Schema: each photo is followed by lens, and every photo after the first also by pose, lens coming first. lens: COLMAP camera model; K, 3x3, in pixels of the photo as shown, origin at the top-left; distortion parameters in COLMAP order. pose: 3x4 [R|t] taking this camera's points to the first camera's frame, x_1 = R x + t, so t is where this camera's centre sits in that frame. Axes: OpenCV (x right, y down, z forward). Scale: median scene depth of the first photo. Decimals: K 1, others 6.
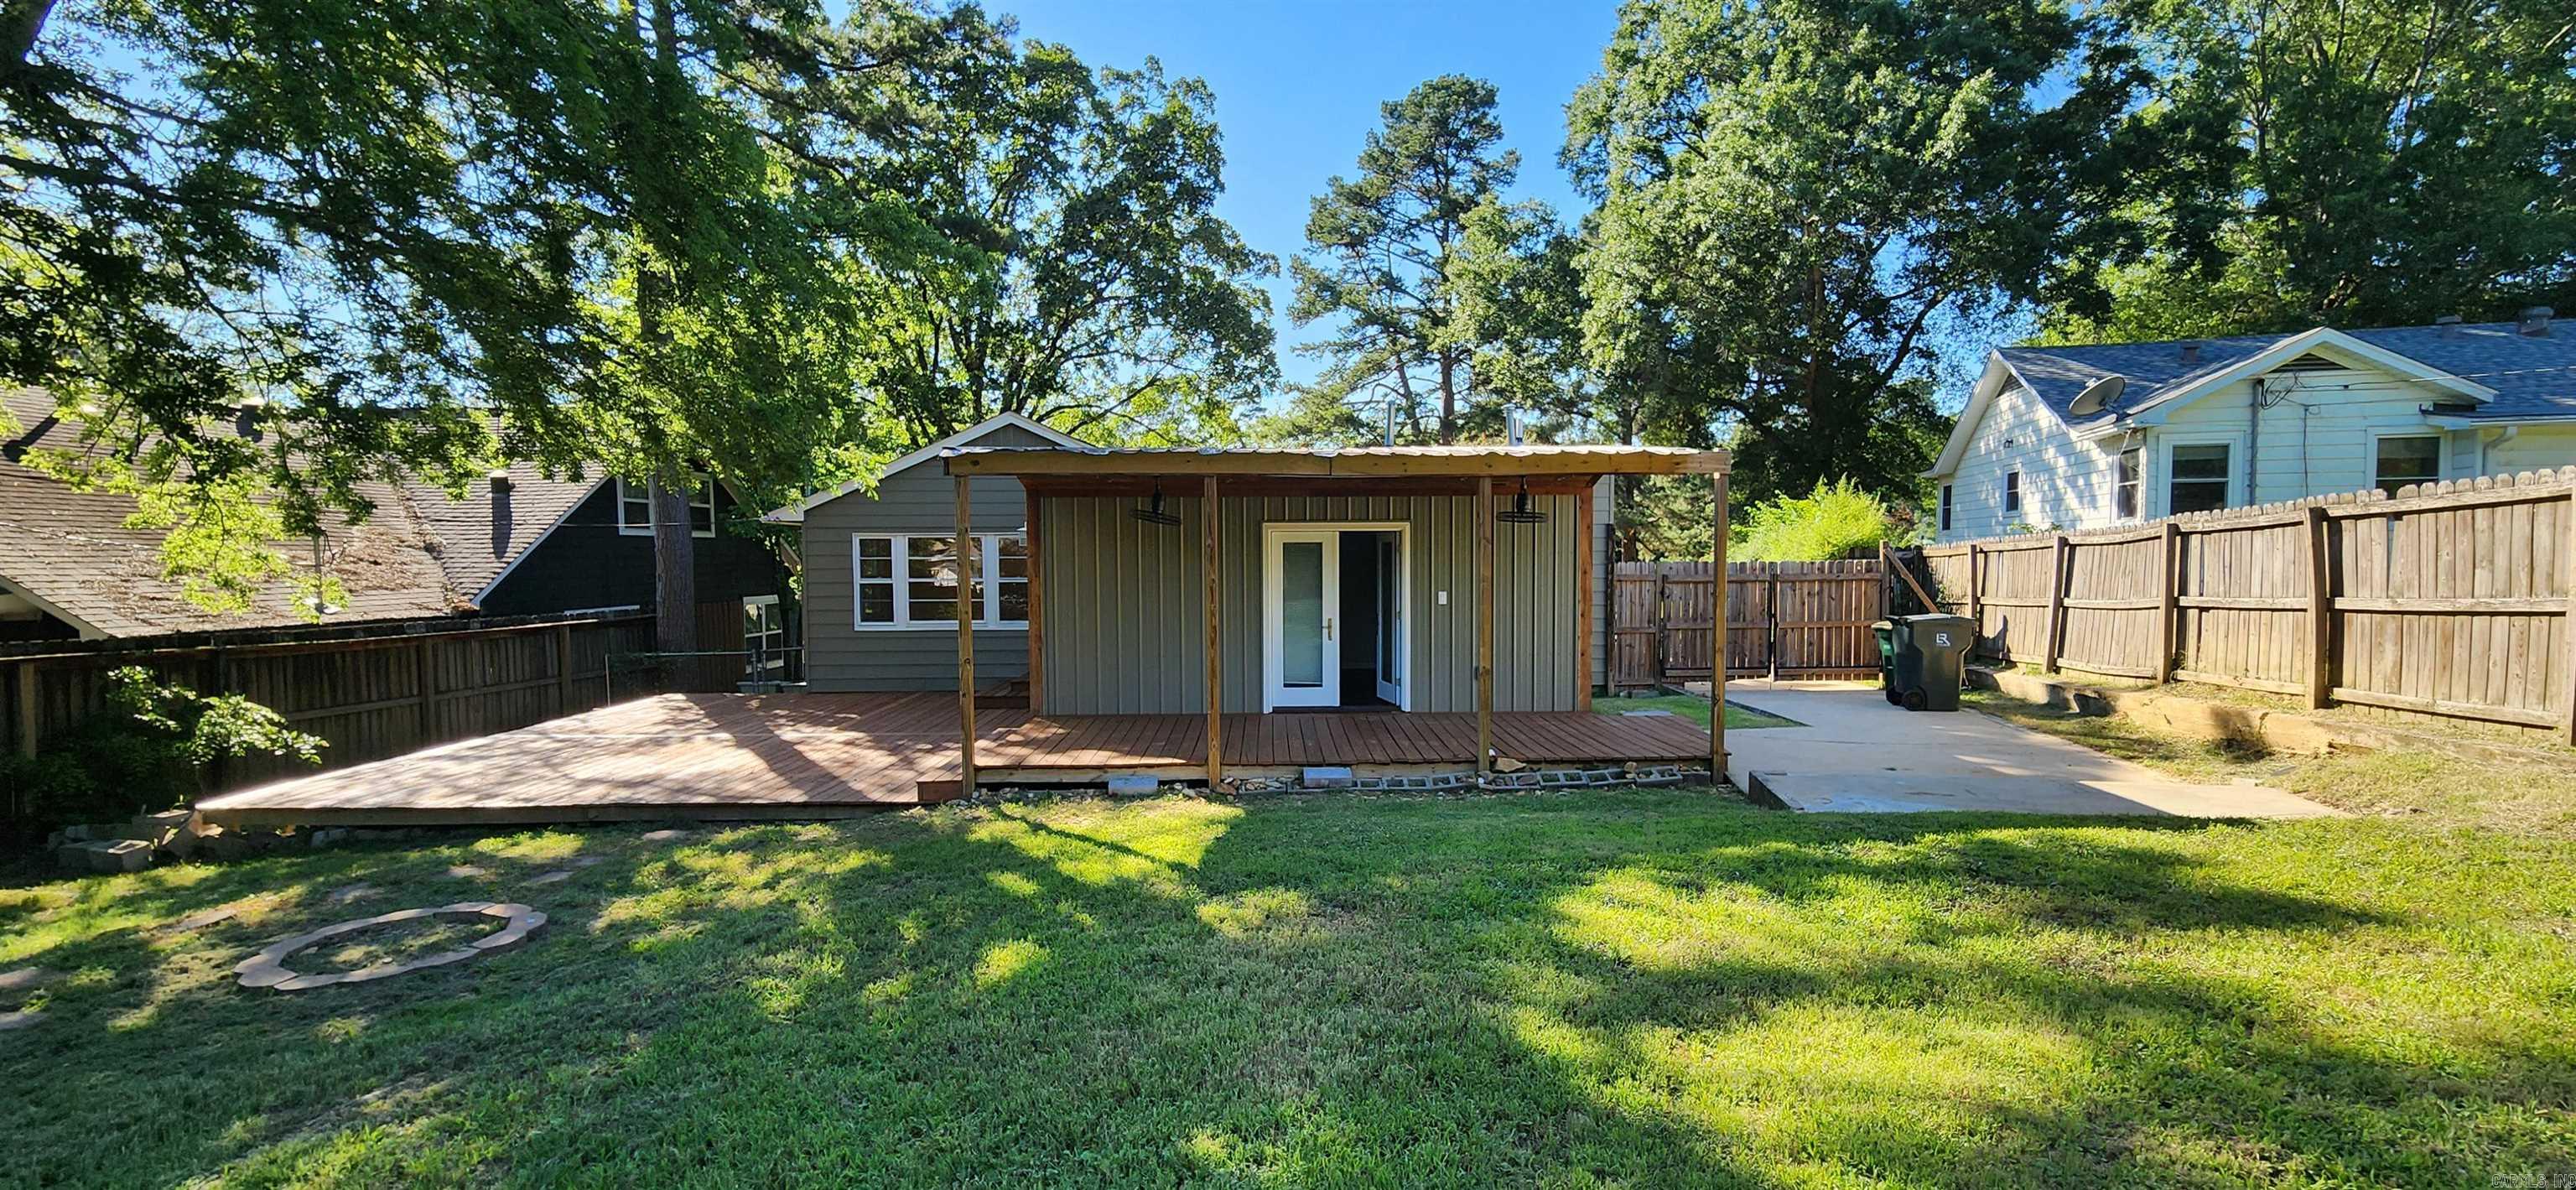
lens RADIAL K [[1063.5, 0, 1293.4], [0, 1063.5, 609.0], [0, 0, 1]] dist [-0.001849, -0.000311]
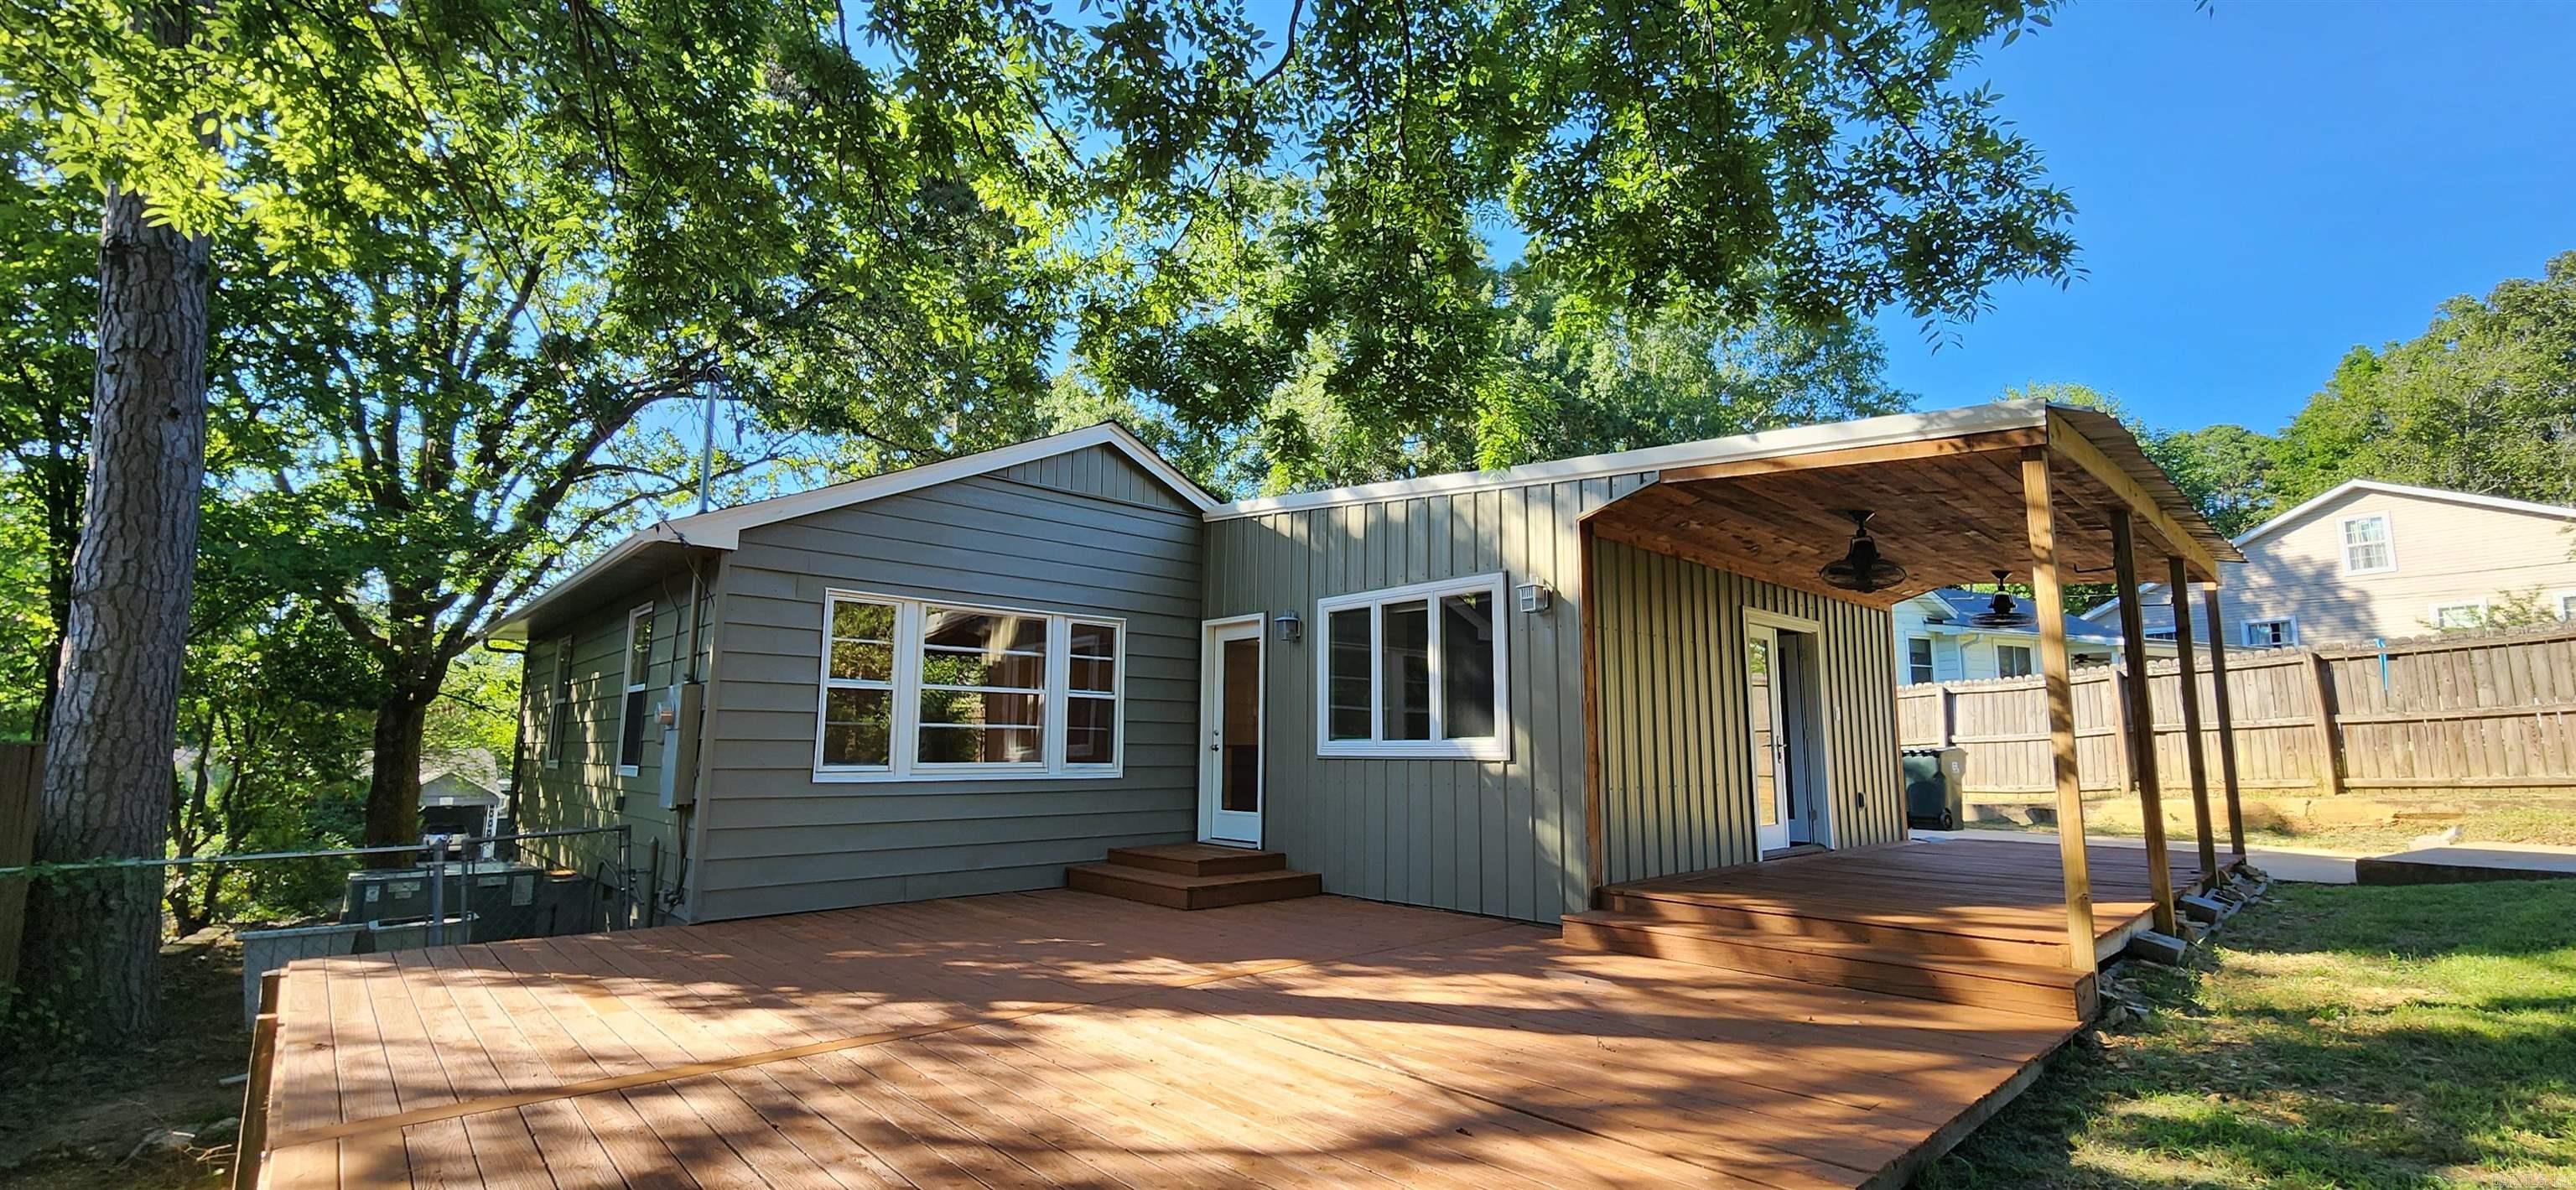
lens RADIAL K [[1070.2, 0, 1313.4], [0, 1070.2, 600.4], [0, 0, 1]] dist [0.000172, -0.000223]
pose [[0.744341, 0.102233, 0.659929, -0.578891], [0.029565, 0.982199, -0.185504, 0.036498], [-0.667145, 0.157589, 0.728068, 0.473023]]
